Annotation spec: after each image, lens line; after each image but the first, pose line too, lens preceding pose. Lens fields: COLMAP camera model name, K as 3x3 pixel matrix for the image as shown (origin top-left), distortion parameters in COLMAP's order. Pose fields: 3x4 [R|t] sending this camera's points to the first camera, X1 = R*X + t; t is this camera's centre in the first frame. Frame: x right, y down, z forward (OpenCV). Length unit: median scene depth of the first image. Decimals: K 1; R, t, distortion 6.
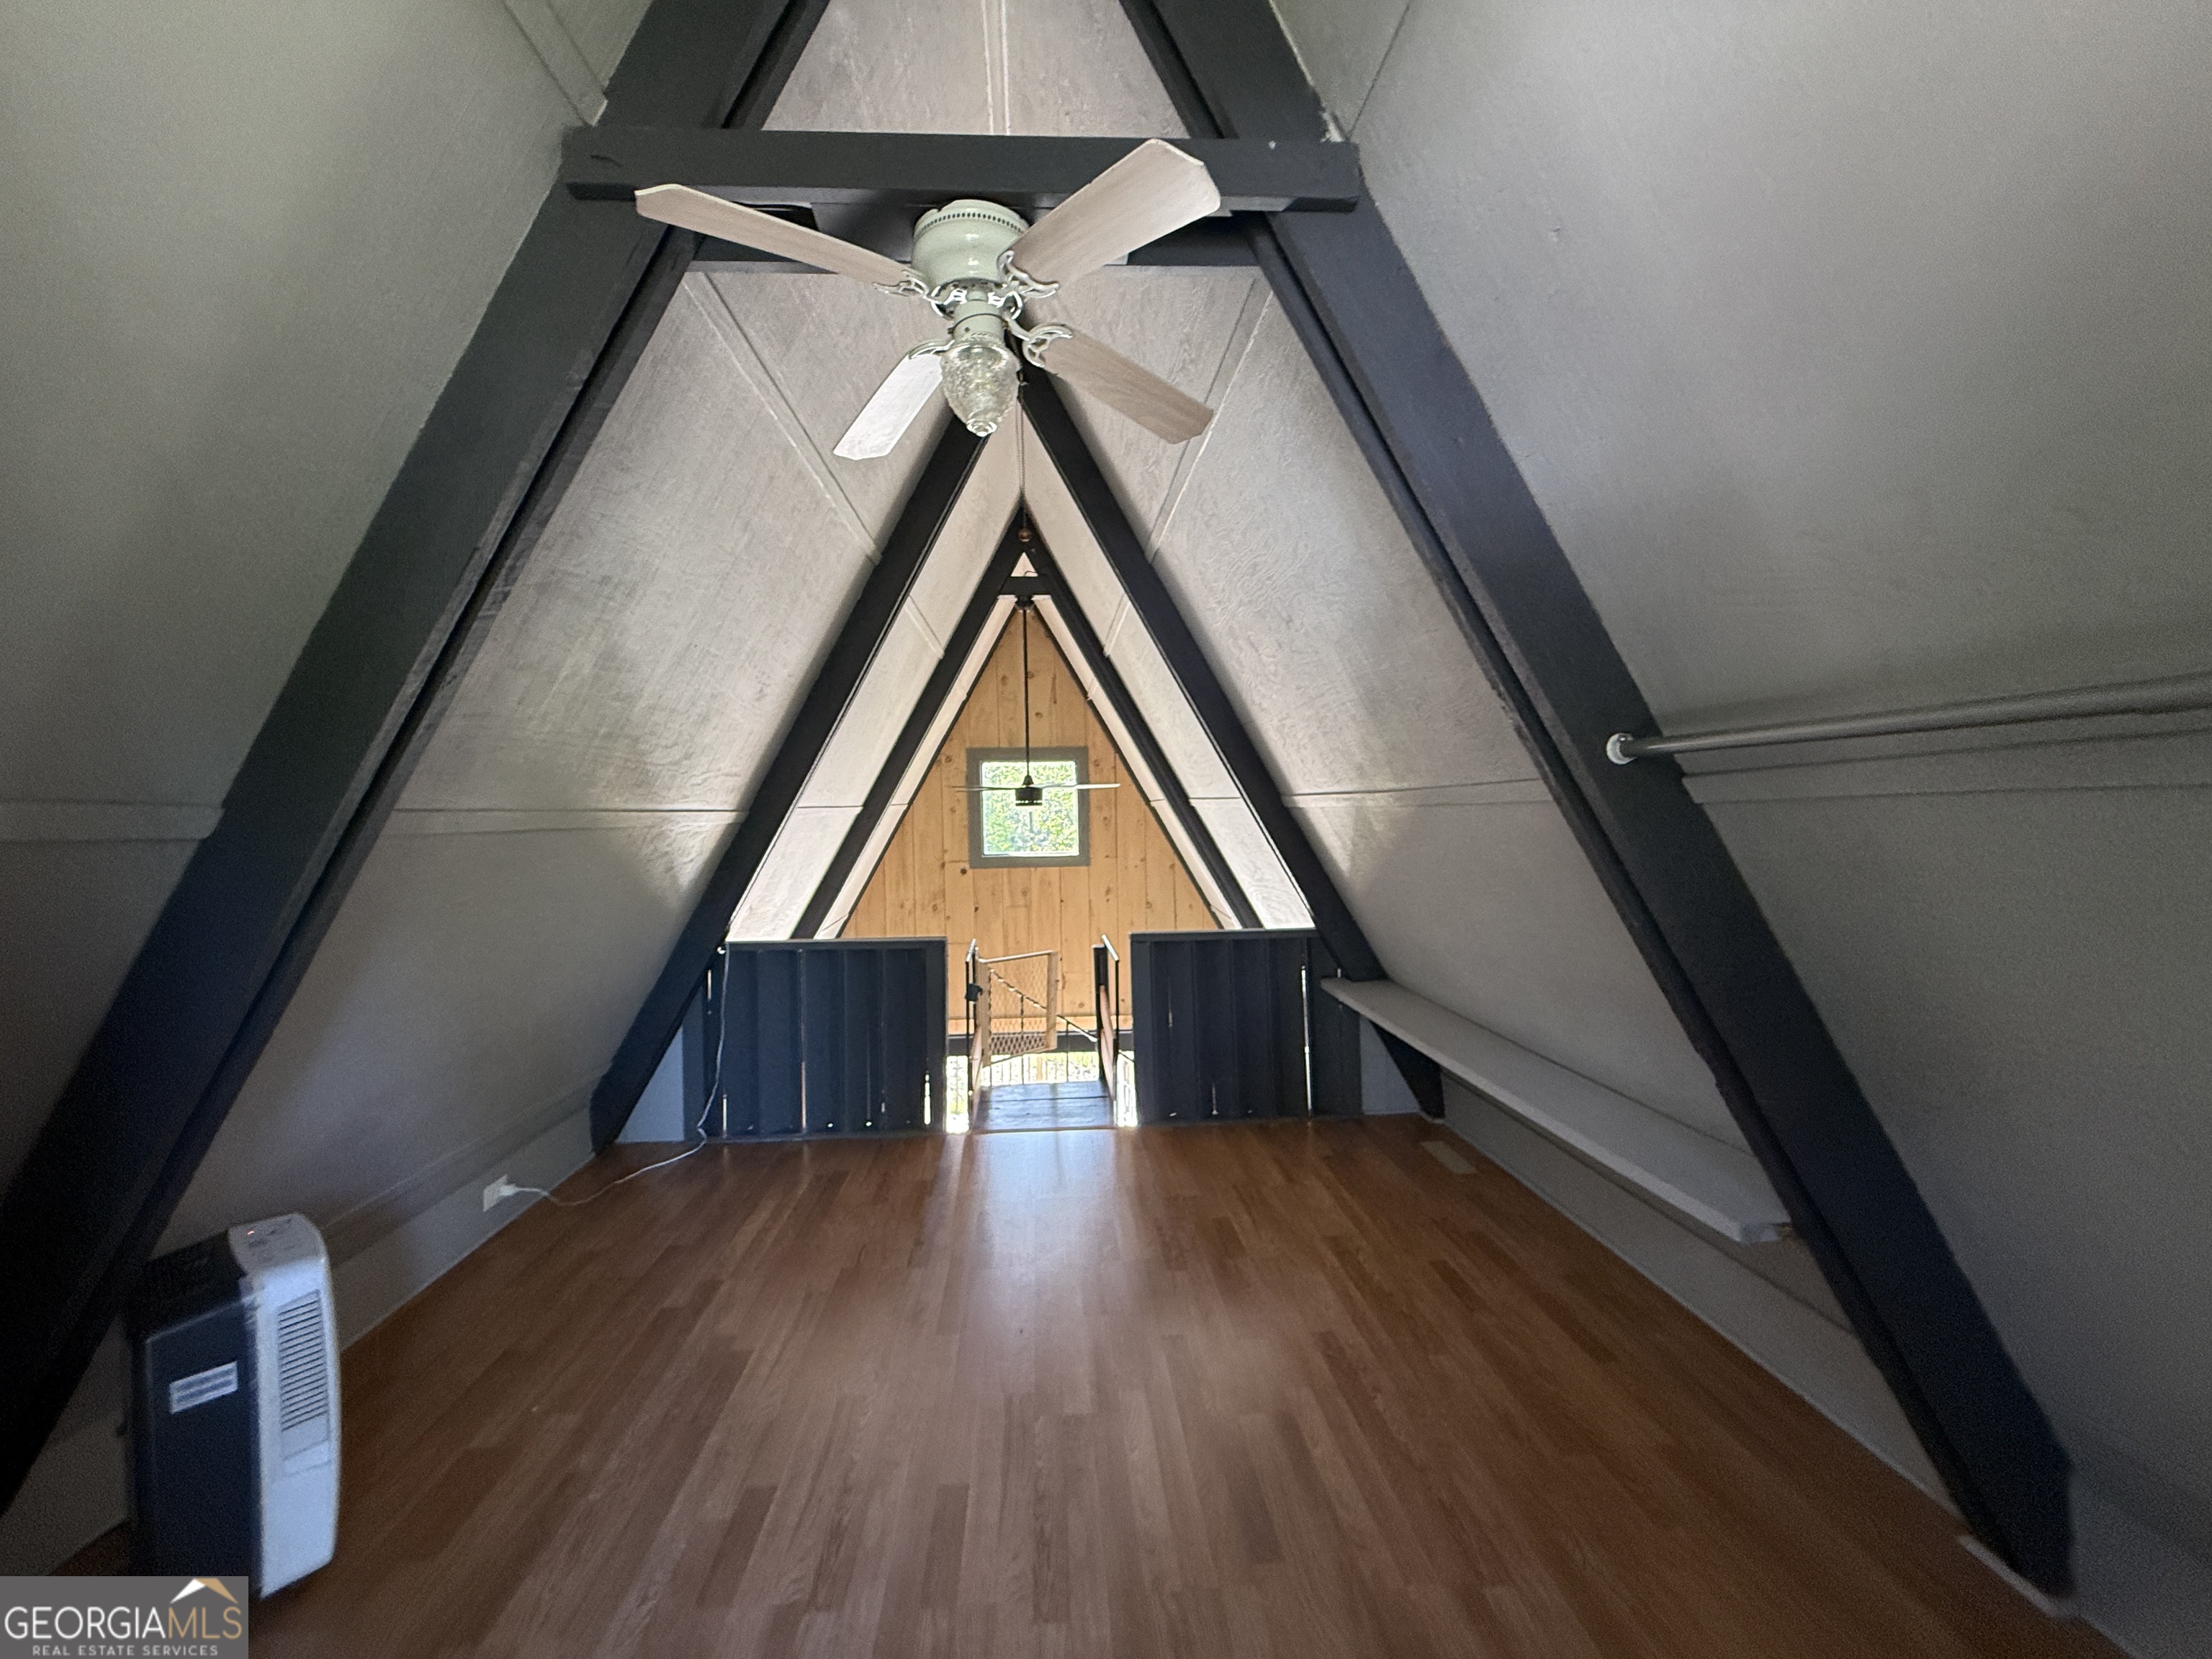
lens RADIAL K [[891.1, 0, 1108.7], [0, 891.1, 833.0], [0, 0, 1]] dist [0.000505, -0.000077]
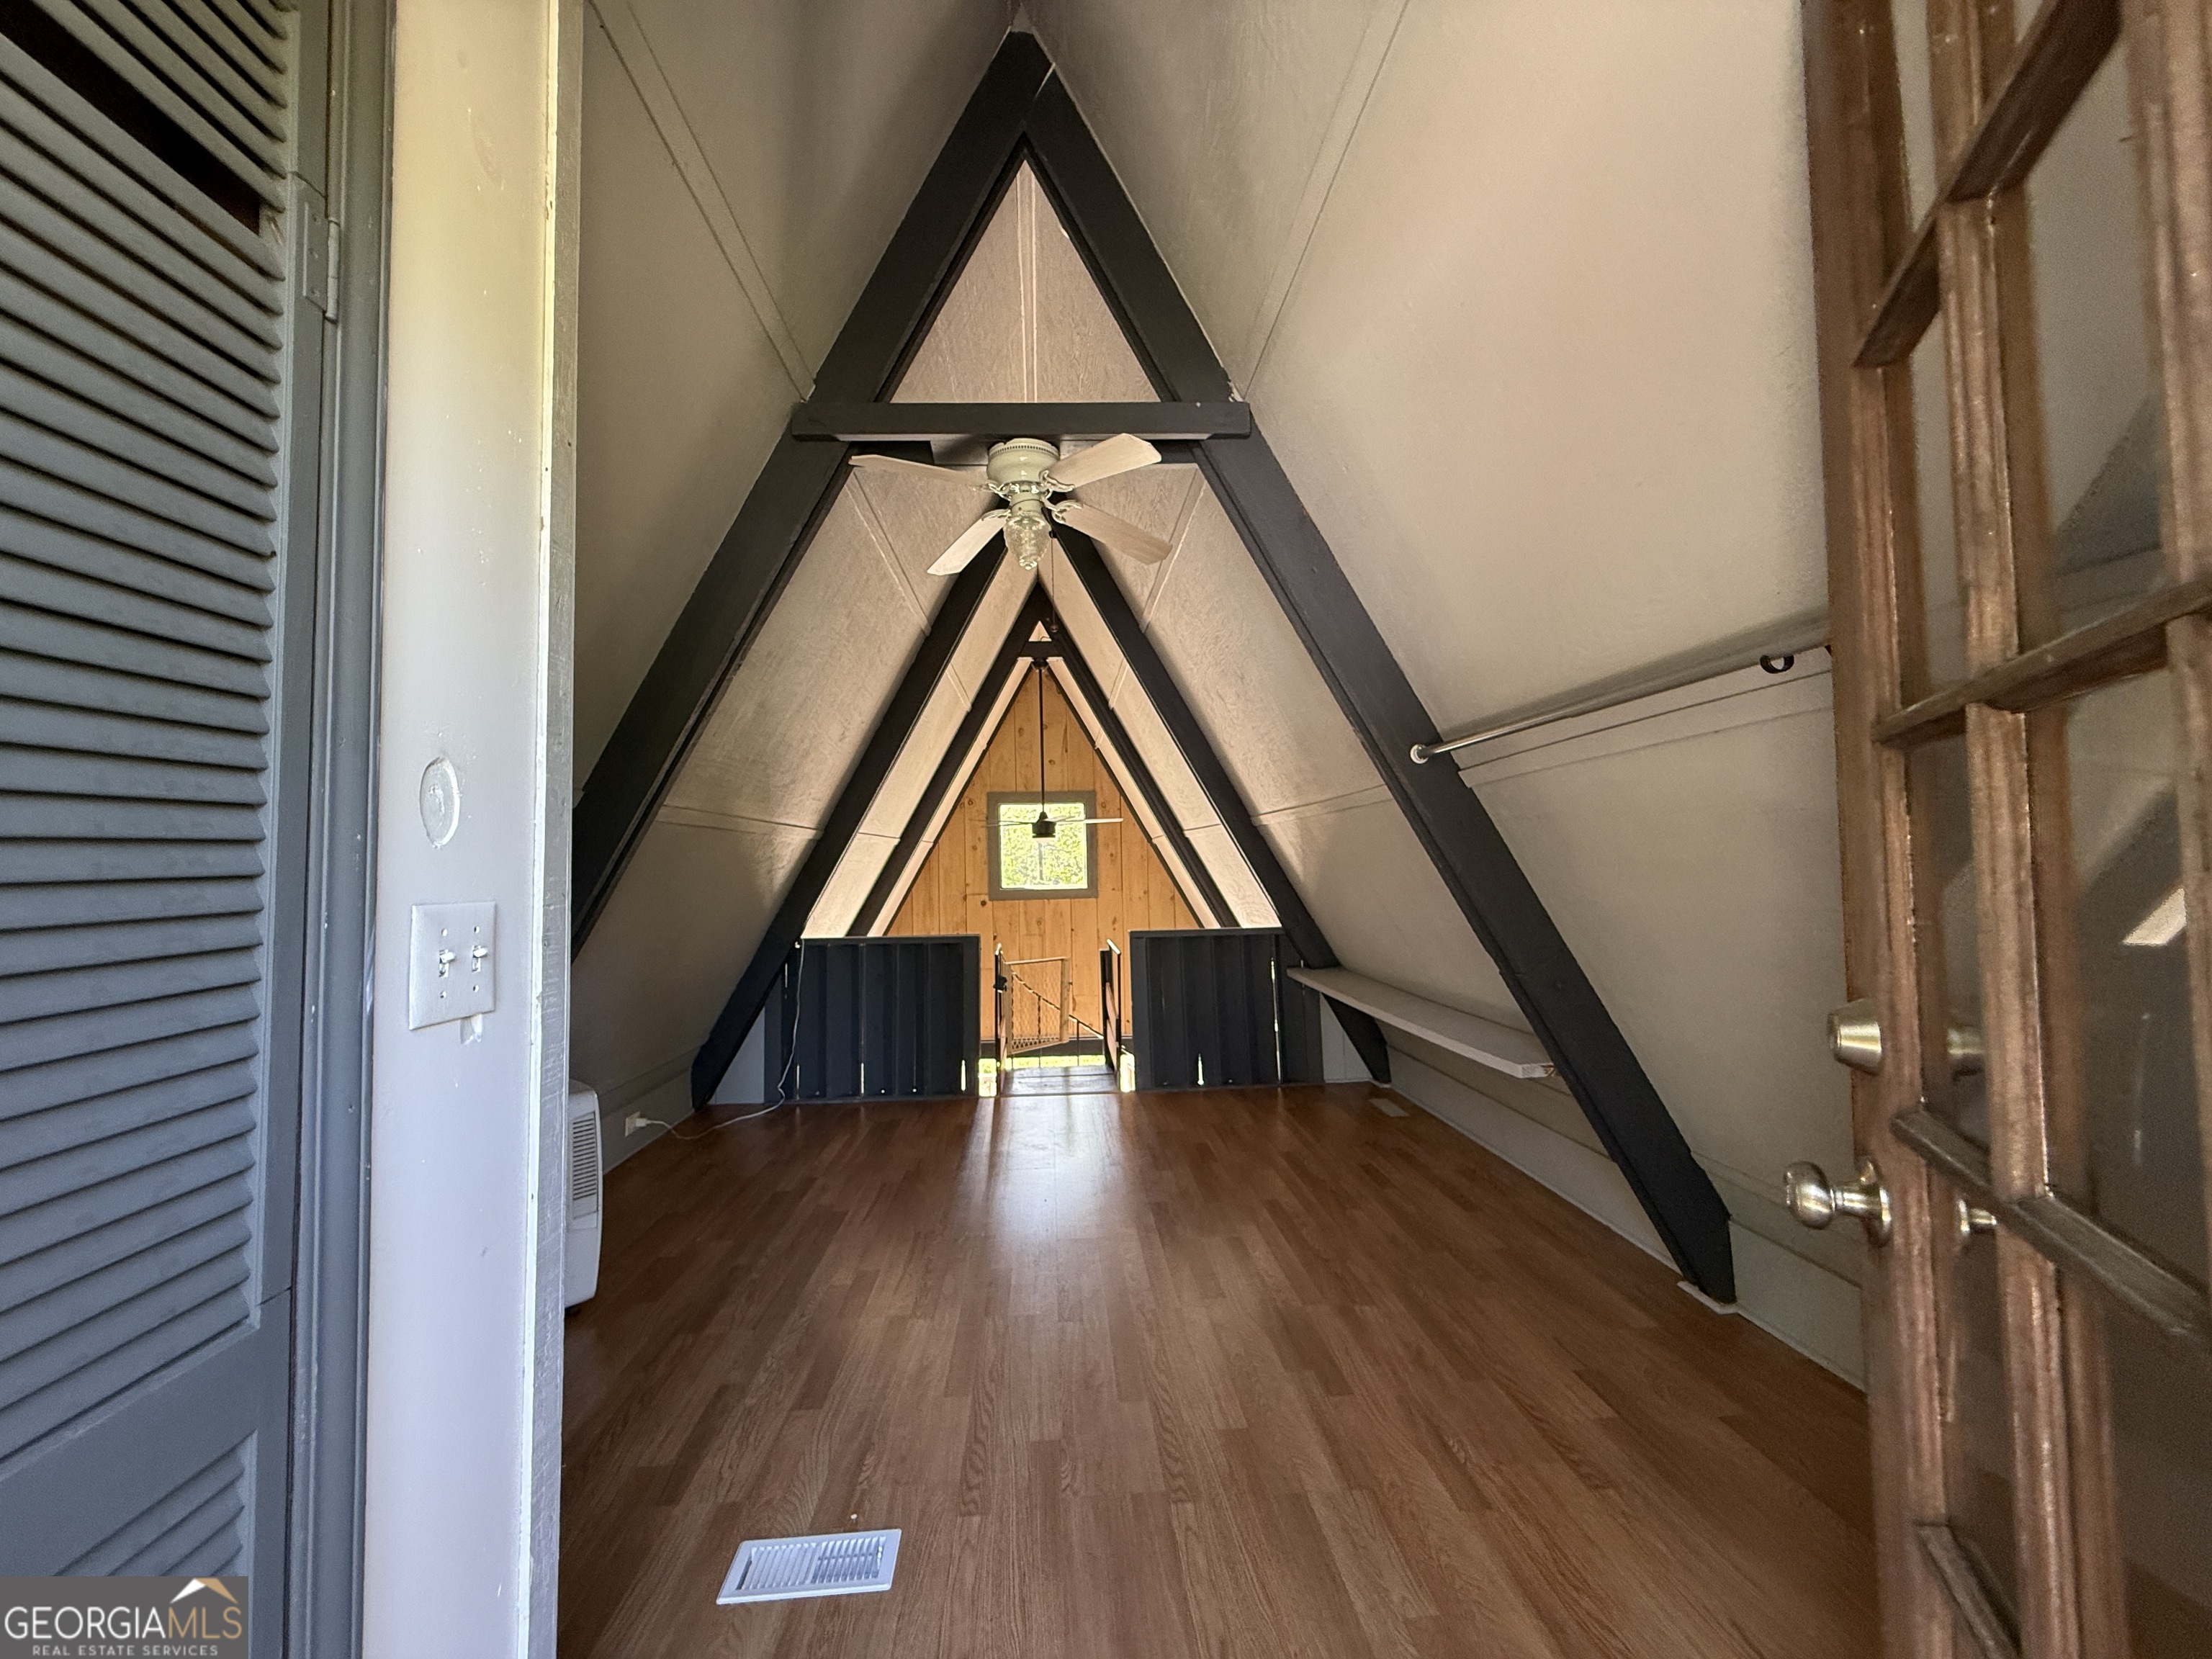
lens RADIAL K [[891.1, 0, 1108.7], [0, 891.1, 833.0], [0, 0, 1]] dist [0.000505, -0.000077]
pose [[0.999939, -0.004803, -0.009983, 0.008419], [0.004176, 0.998074, -0.061896, 0.055816], [0.010261, 0.061851, 0.998033, -0.236030]]
